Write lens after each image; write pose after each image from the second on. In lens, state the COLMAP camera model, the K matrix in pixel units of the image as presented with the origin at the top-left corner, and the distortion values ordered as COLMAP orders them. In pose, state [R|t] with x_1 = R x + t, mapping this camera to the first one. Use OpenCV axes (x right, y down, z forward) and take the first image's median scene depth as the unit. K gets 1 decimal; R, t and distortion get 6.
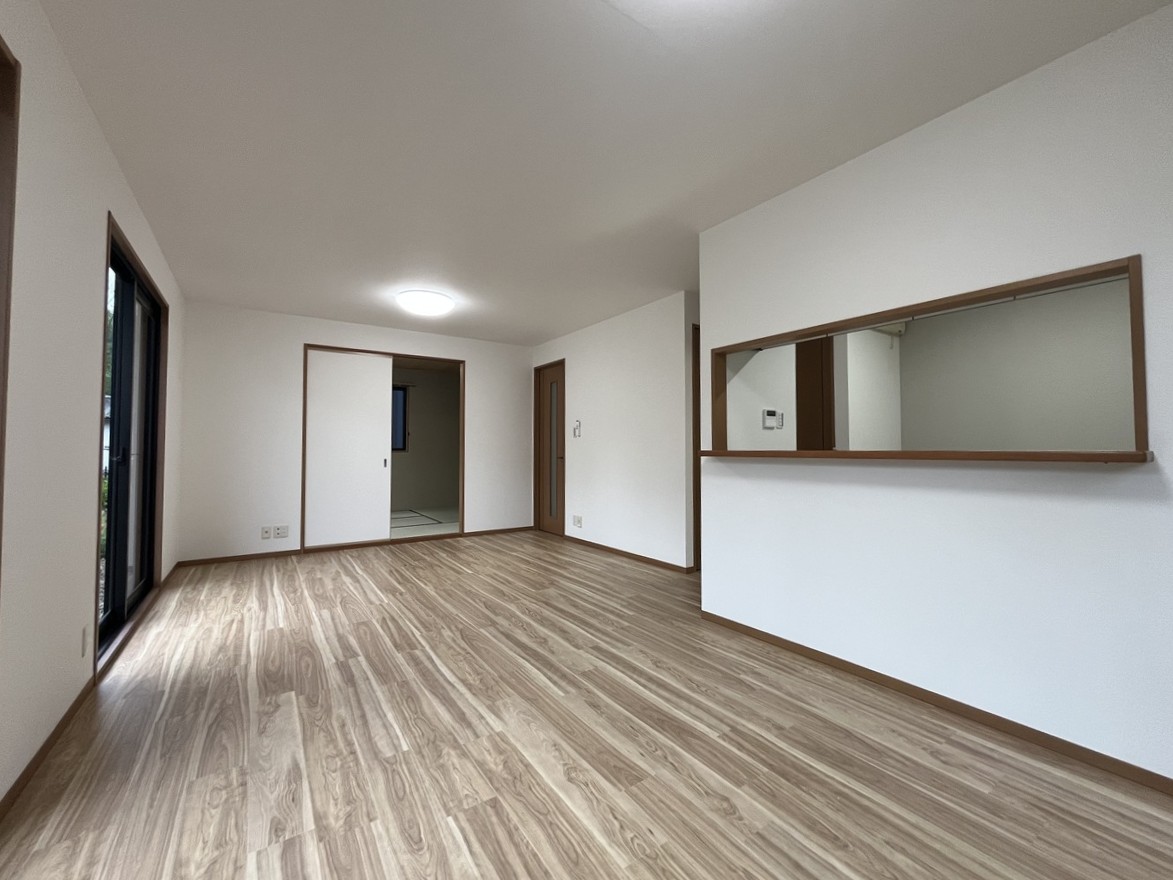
lens RADIAL K [[472.2, 0, 583.7], [0, 472.2, 434.2], [0, 0, 1]] dist [0.000005, 0.000009]
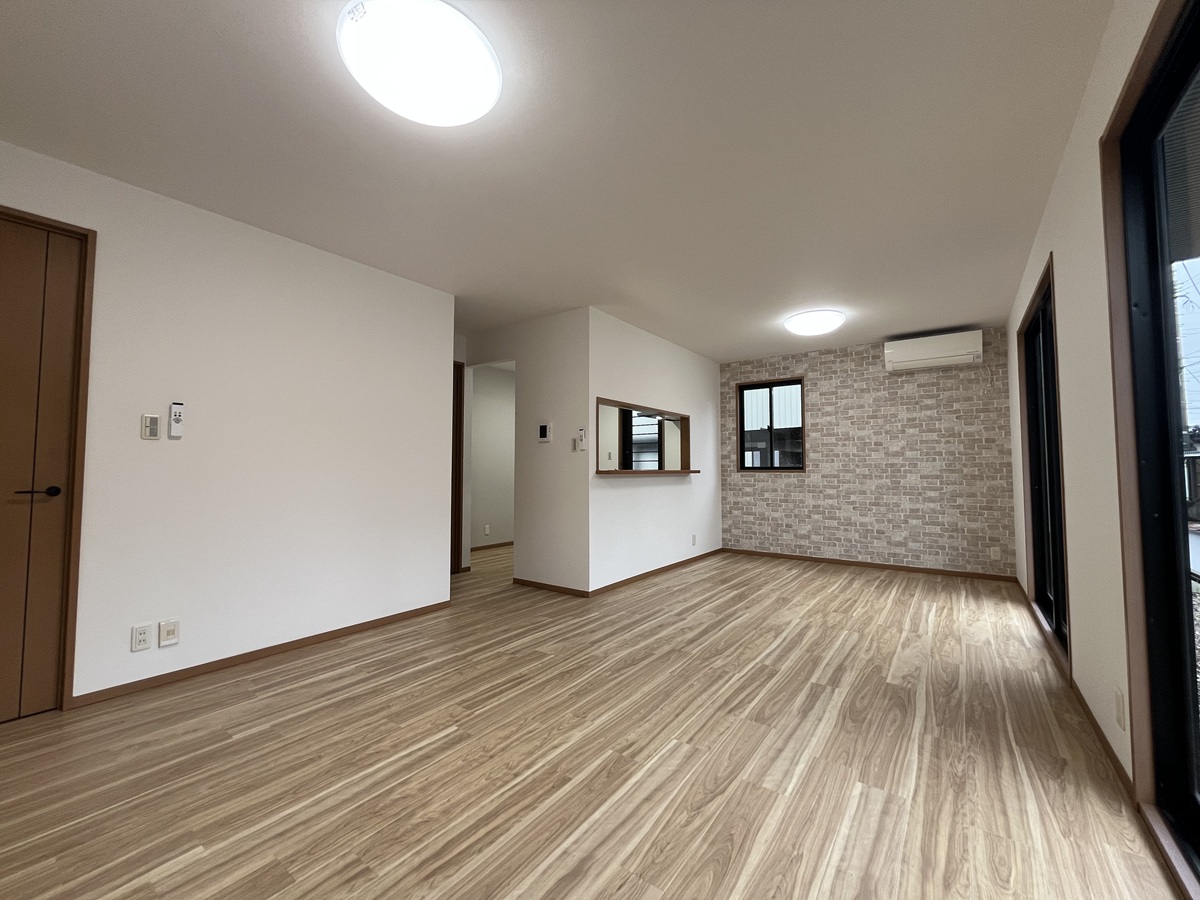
lens RADIAL K [[483.1, 0, 597.1], [0, 483.1, 444.1], [0, 0, 1]] dist [0.000005, 0.000009]
pose [[-0.322643, 0.050339, 0.945181, -1.257185], [-0.032862, 0.997387, -0.064337, 0.055771], [-0.945950, -0.051818, -0.320146, 1.708179]]
